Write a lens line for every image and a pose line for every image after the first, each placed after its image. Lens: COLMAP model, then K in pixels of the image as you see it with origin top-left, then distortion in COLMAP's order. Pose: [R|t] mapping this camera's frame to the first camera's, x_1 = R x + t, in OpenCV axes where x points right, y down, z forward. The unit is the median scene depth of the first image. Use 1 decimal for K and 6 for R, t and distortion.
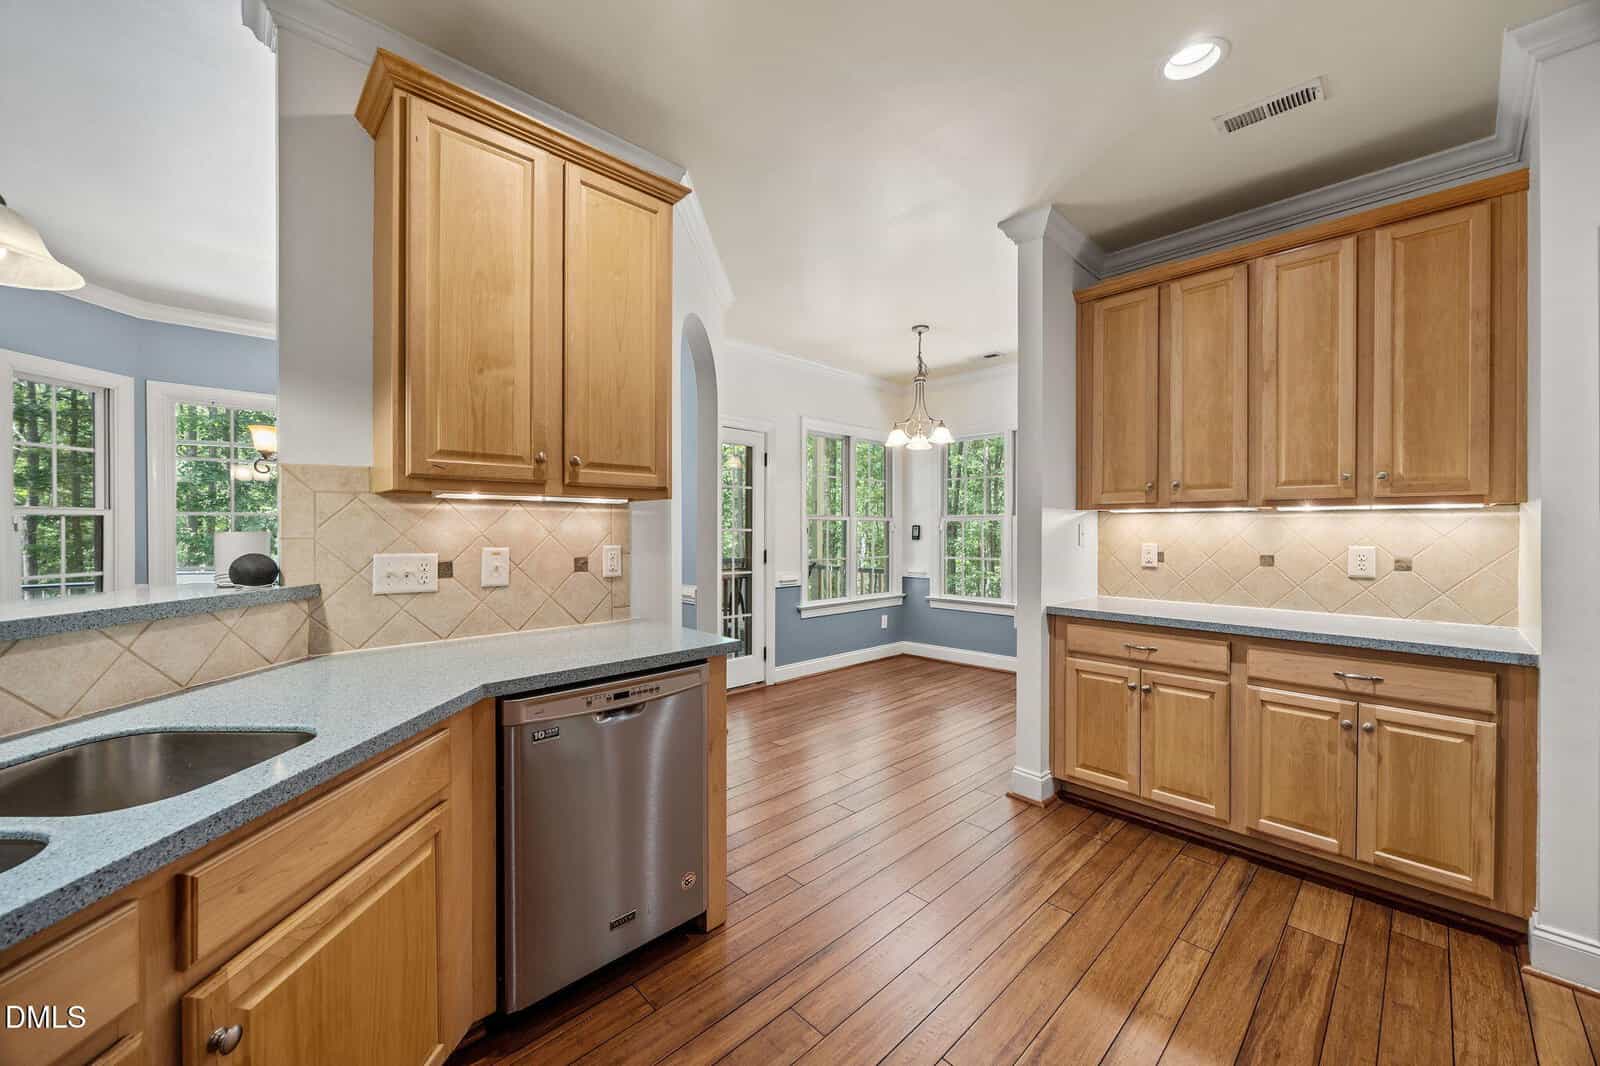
lens RADIAL K [[613.4, 0, 801.5], [0, 613.4, 532.3], [0, 0, 1]] dist [0.000861, 0.000006]
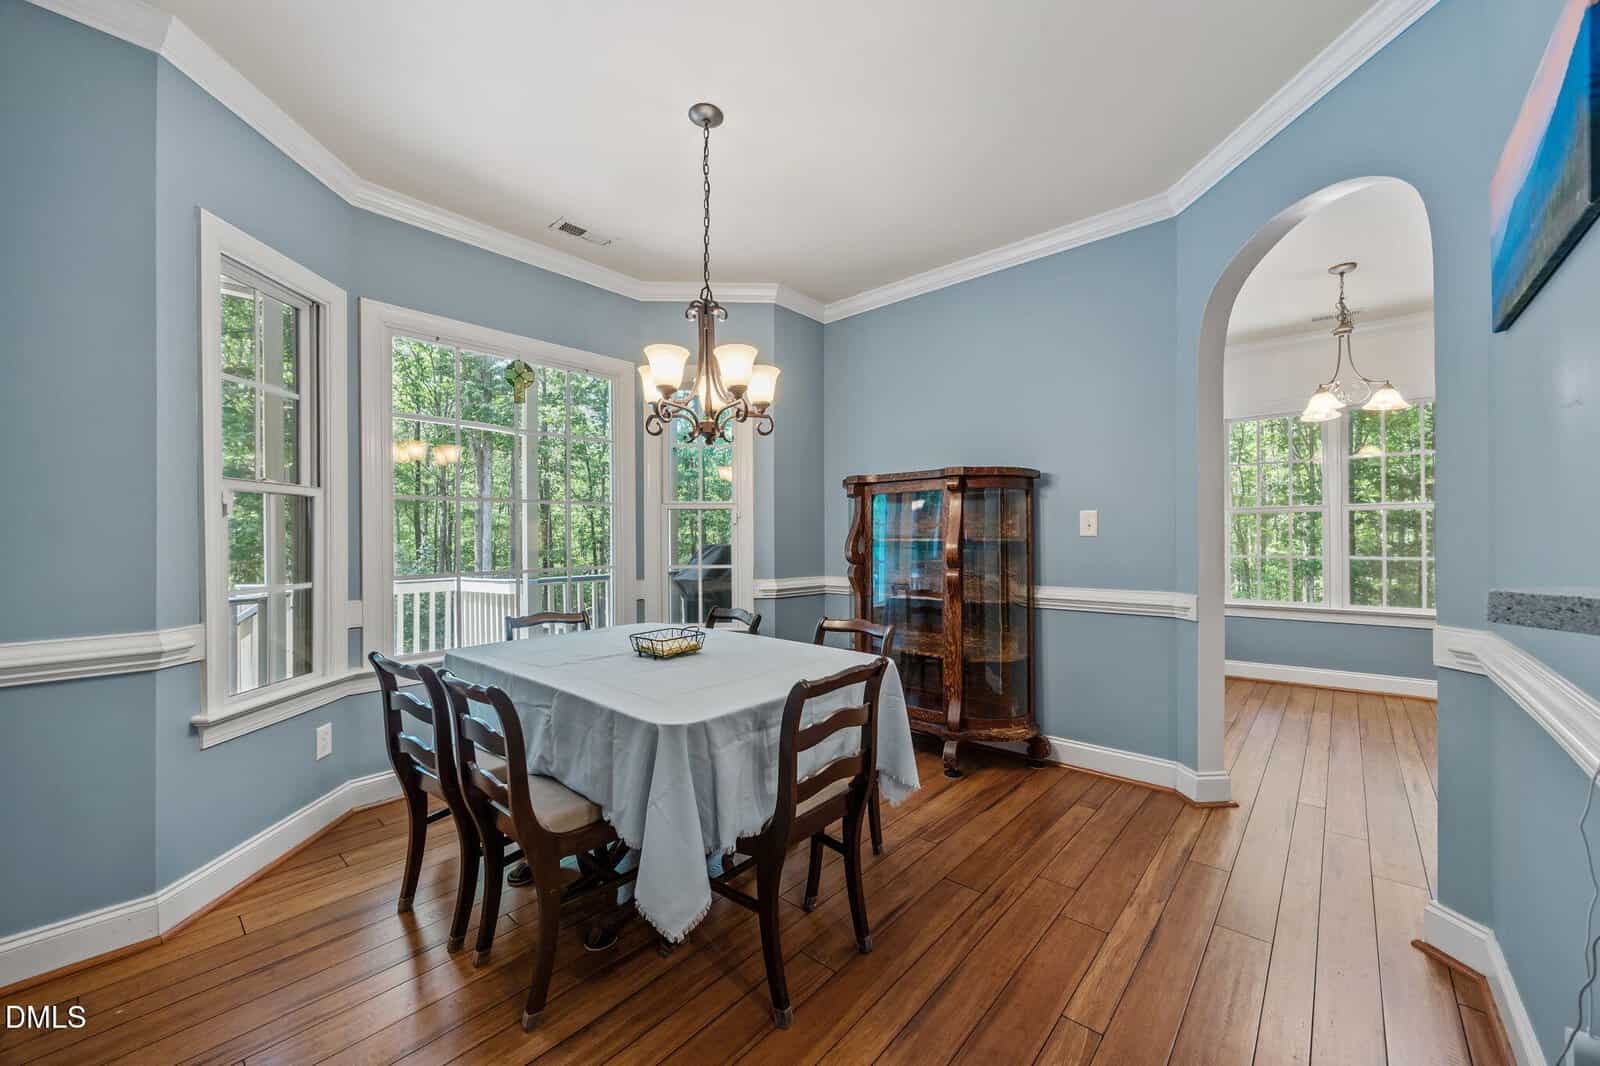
lens RADIAL K [[613.4, 0, 797.7], [0, 613.4, 533.9], [0, 0, 1]] dist [0.000861, 0.000006]
pose [[0.997913, -0.002033, 0.064545, -0.459953], [0.002431, 0.999978, -0.006092, 0.012145], [-0.064531, 0.006237, 0.997896, 0.219212]]
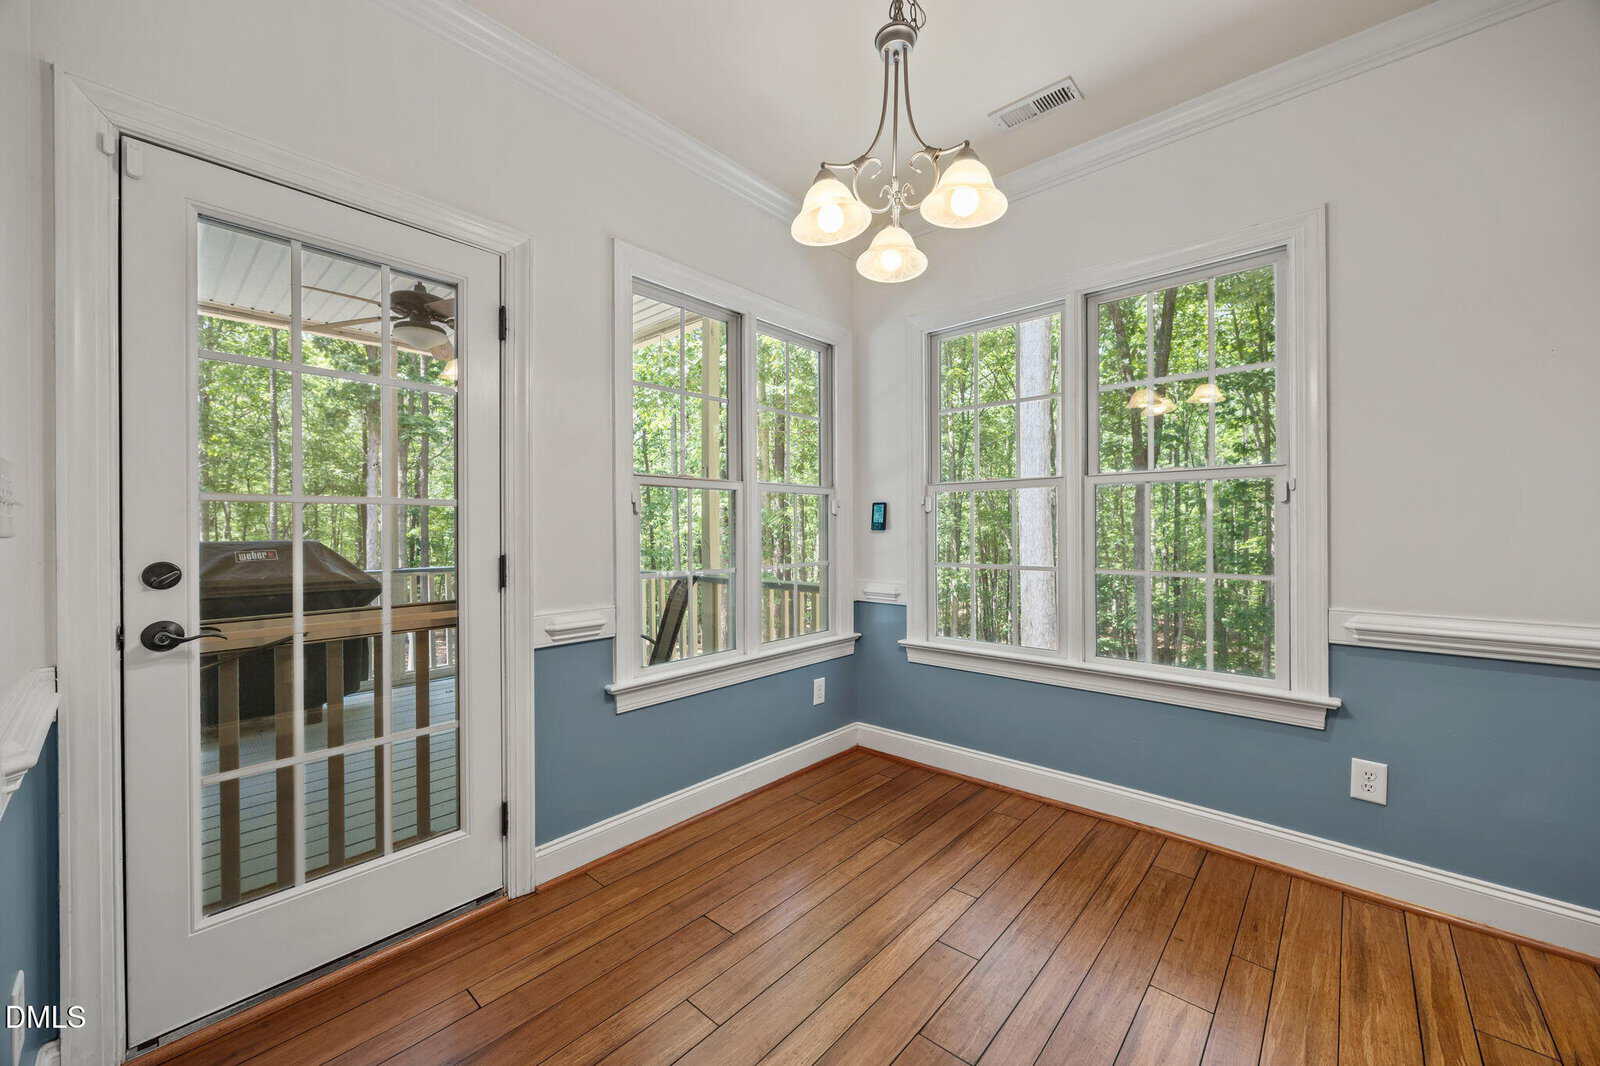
lens RADIAL K [[613.4, 0, 798.2], [0, 613.4, 528.1], [0, 0, 1]] dist [0.000861, 0.000006]
pose [[0.997958, -0.005612, 0.063626, 0.097761], [0.005855, 0.999976, -0.003629, 0.013495], [-0.063604, 0.003994, 0.997967, 0.559154]]
